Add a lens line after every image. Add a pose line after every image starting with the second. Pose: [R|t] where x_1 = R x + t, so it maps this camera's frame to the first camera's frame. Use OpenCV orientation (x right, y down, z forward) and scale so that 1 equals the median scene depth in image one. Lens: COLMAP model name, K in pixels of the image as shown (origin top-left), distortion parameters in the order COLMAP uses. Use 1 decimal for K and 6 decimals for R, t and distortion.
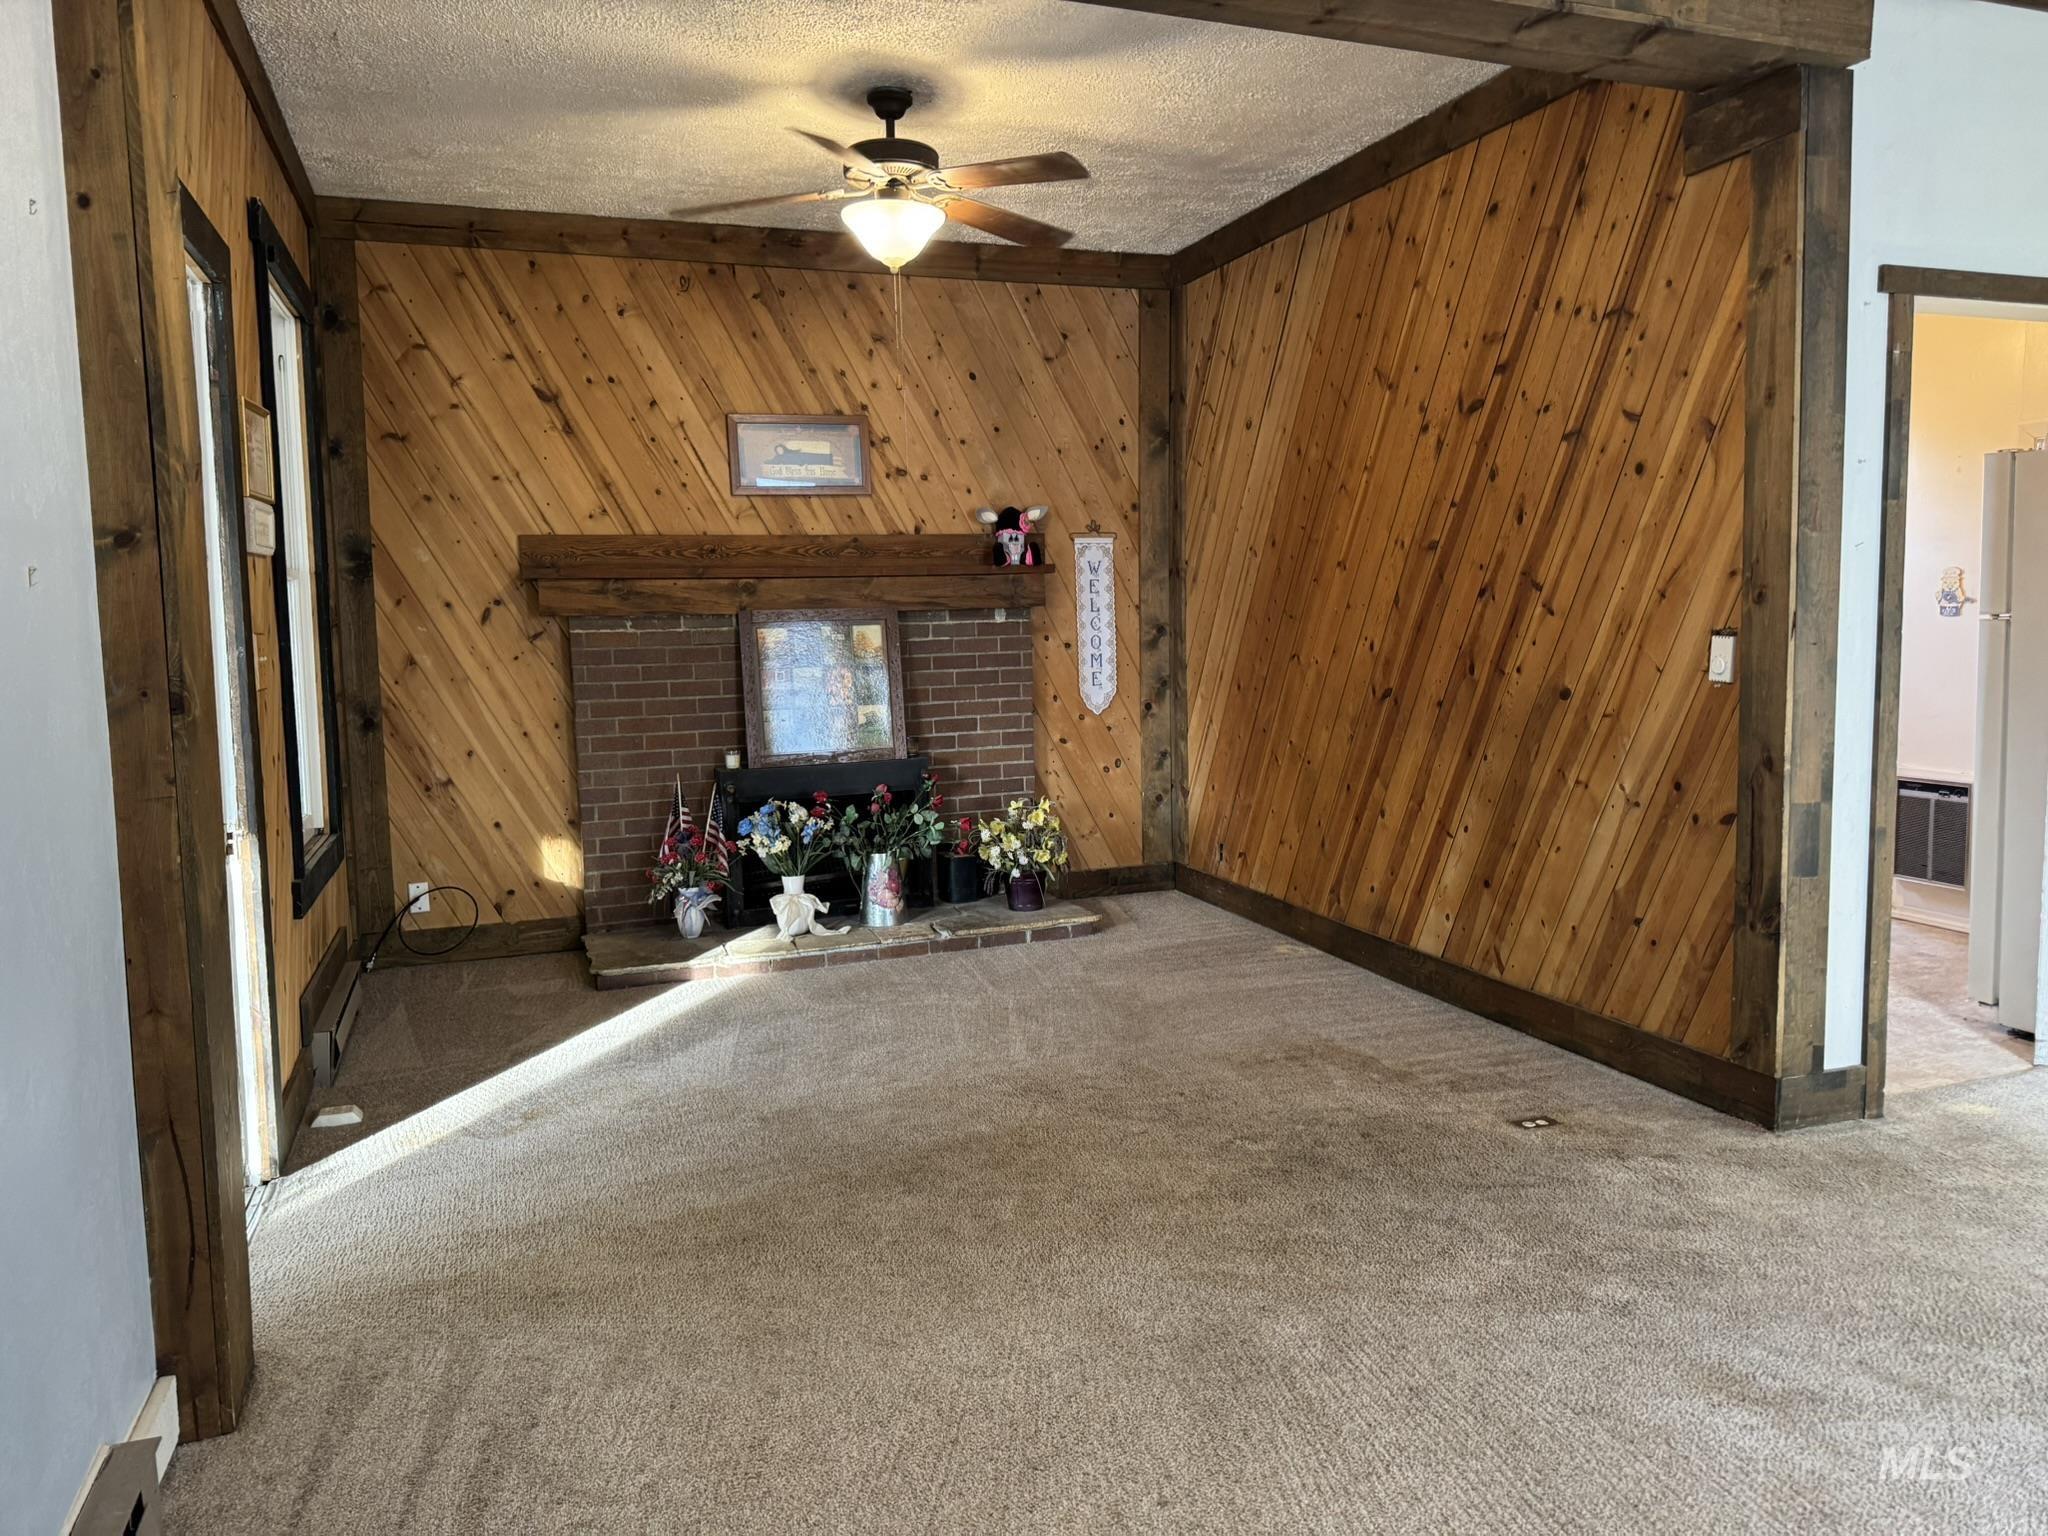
lens RADIAL K [[1436.0, 0, 1023.0], [0, 1436.0, 755.6], [0, 0, 1]] dist [0.003304, -0.004848]
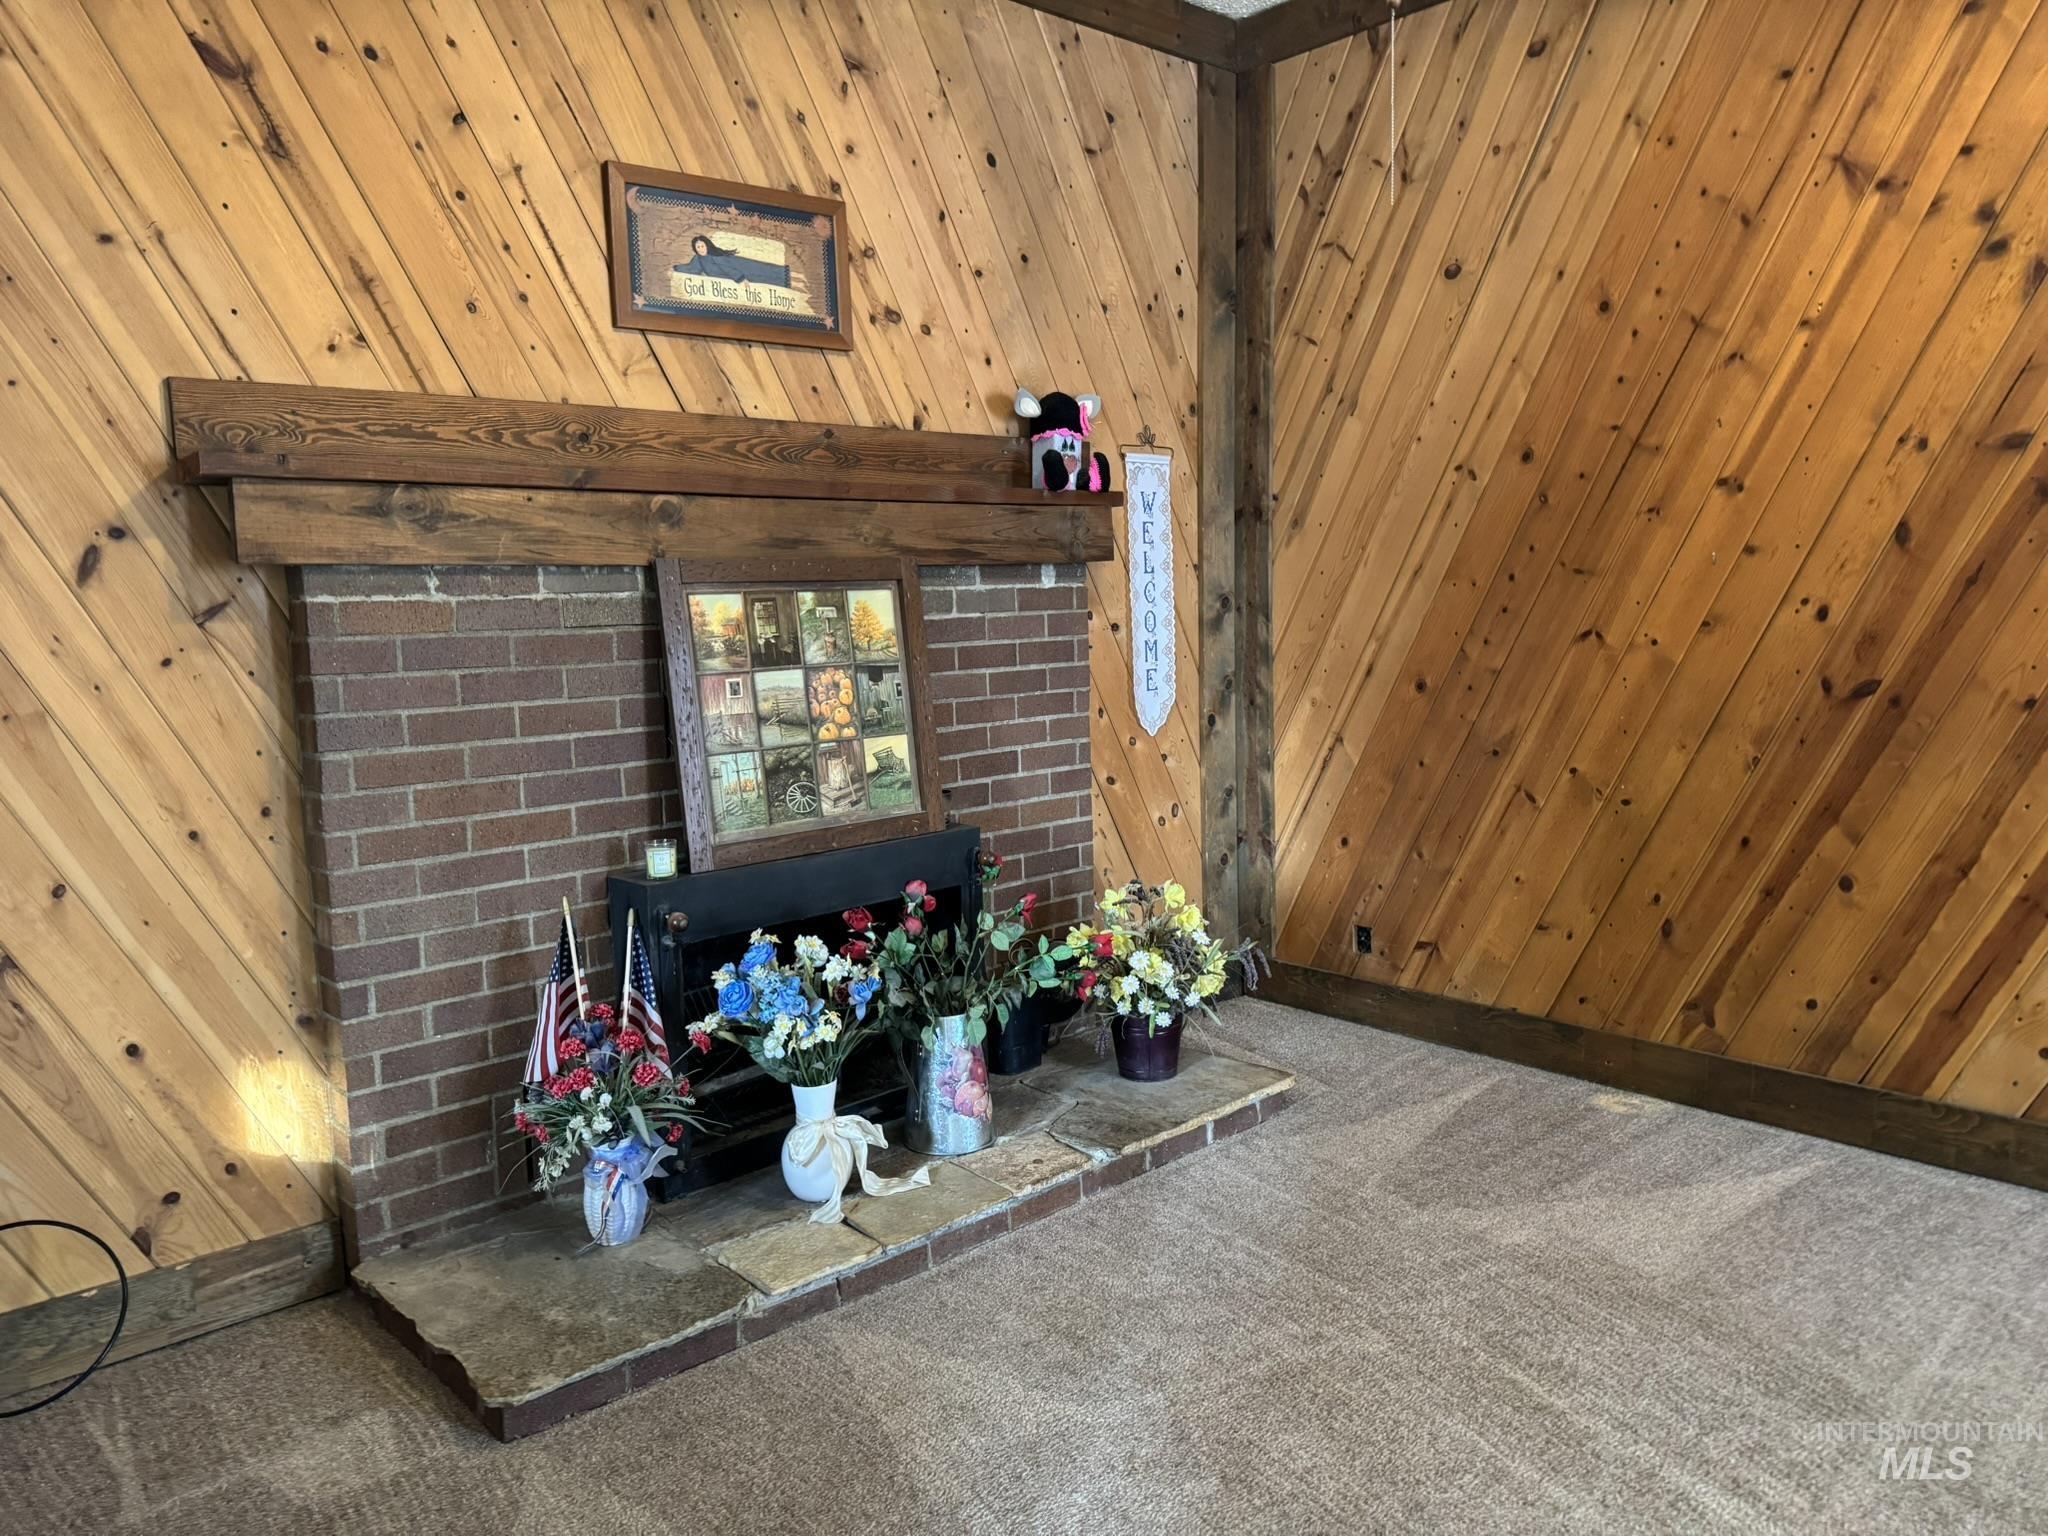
lens RADIAL K [[1447.9, 0, 1022.0], [0, 1447.9, 759.2], [0, 0, 1]] dist [0.002736, -0.044198]
pose [[0.926699, -0.044615, 0.373146, -0.270808], [0.043998, 0.998980, 0.010175, -0.031156], [-0.373219, 0.006989, 0.927717, 0.490471]]
